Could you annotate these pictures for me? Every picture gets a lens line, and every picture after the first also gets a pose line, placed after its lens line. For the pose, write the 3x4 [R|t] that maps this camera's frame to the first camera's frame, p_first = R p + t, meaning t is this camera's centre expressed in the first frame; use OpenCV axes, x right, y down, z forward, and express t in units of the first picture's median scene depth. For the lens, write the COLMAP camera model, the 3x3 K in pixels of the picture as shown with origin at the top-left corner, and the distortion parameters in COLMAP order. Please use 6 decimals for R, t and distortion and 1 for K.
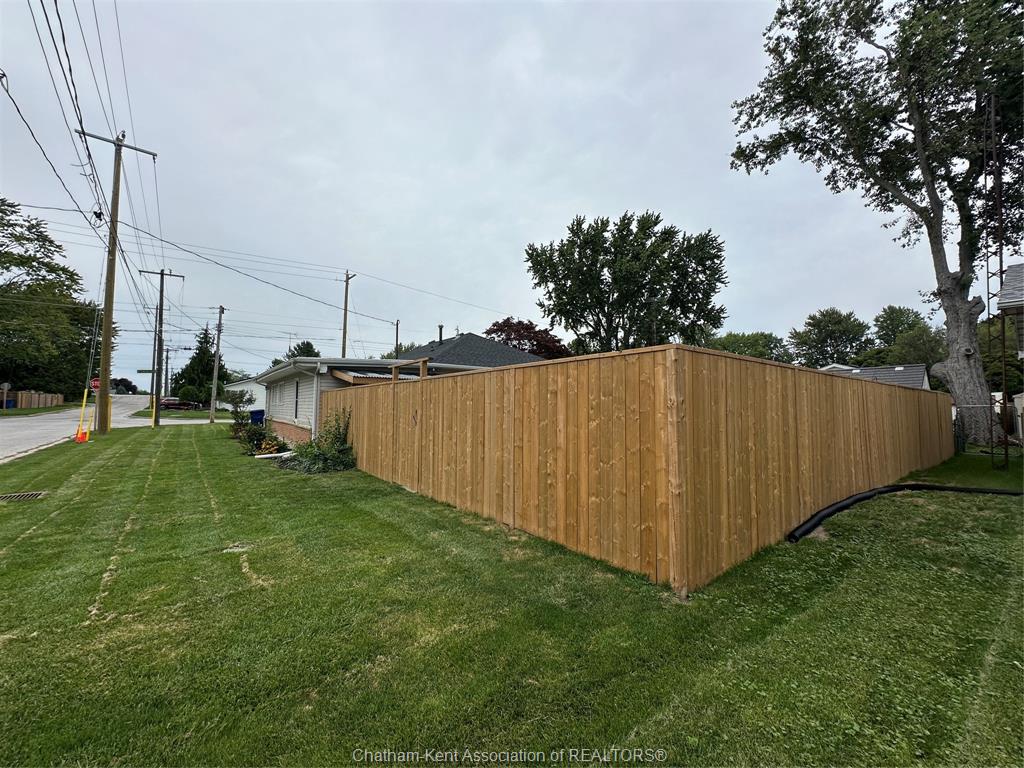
lens RADIAL K [[405.1, 0, 511.0], [0, 405.1, 382.9], [0, 0, 1]] dist [-0.000453, 0.000227]
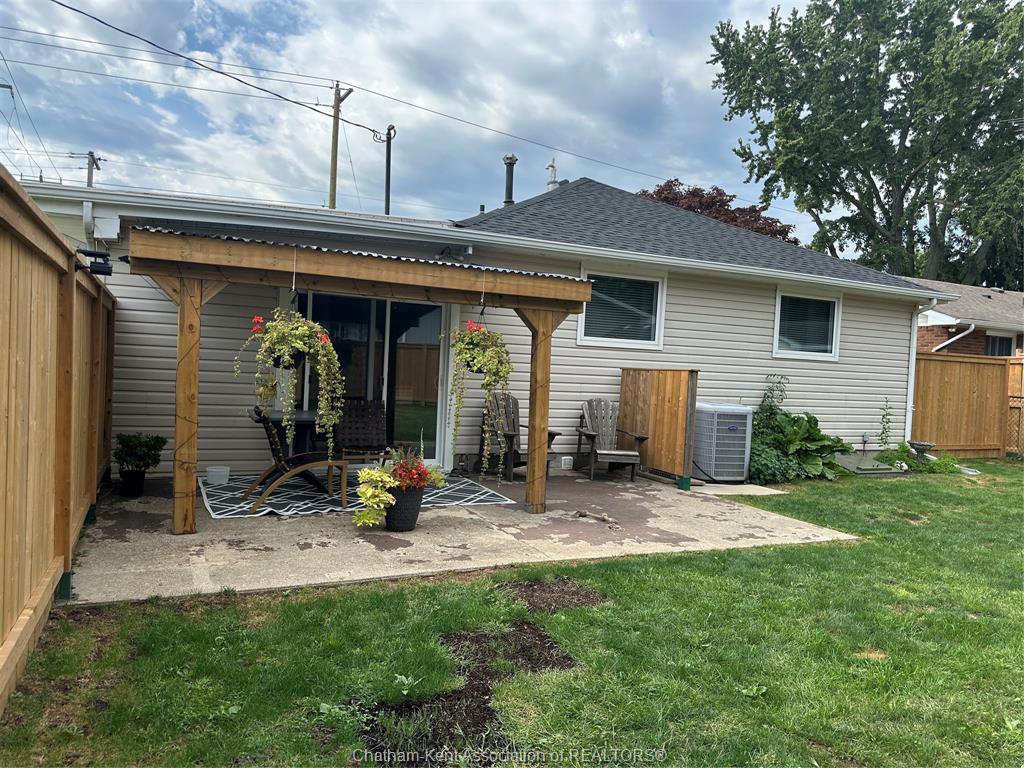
lens RADIAL K [[711.7, 0, 512.0], [0, 711.7, 384.0], [0, 0, 1]] dist [0.080635, -0.102589]
pose [[0.980310, 0.039029, -0.193570, -0.012760], [-0.025164, 0.996972, 0.073577, 0.011306], [0.195855, -0.067257, 0.978324, 0.129636]]
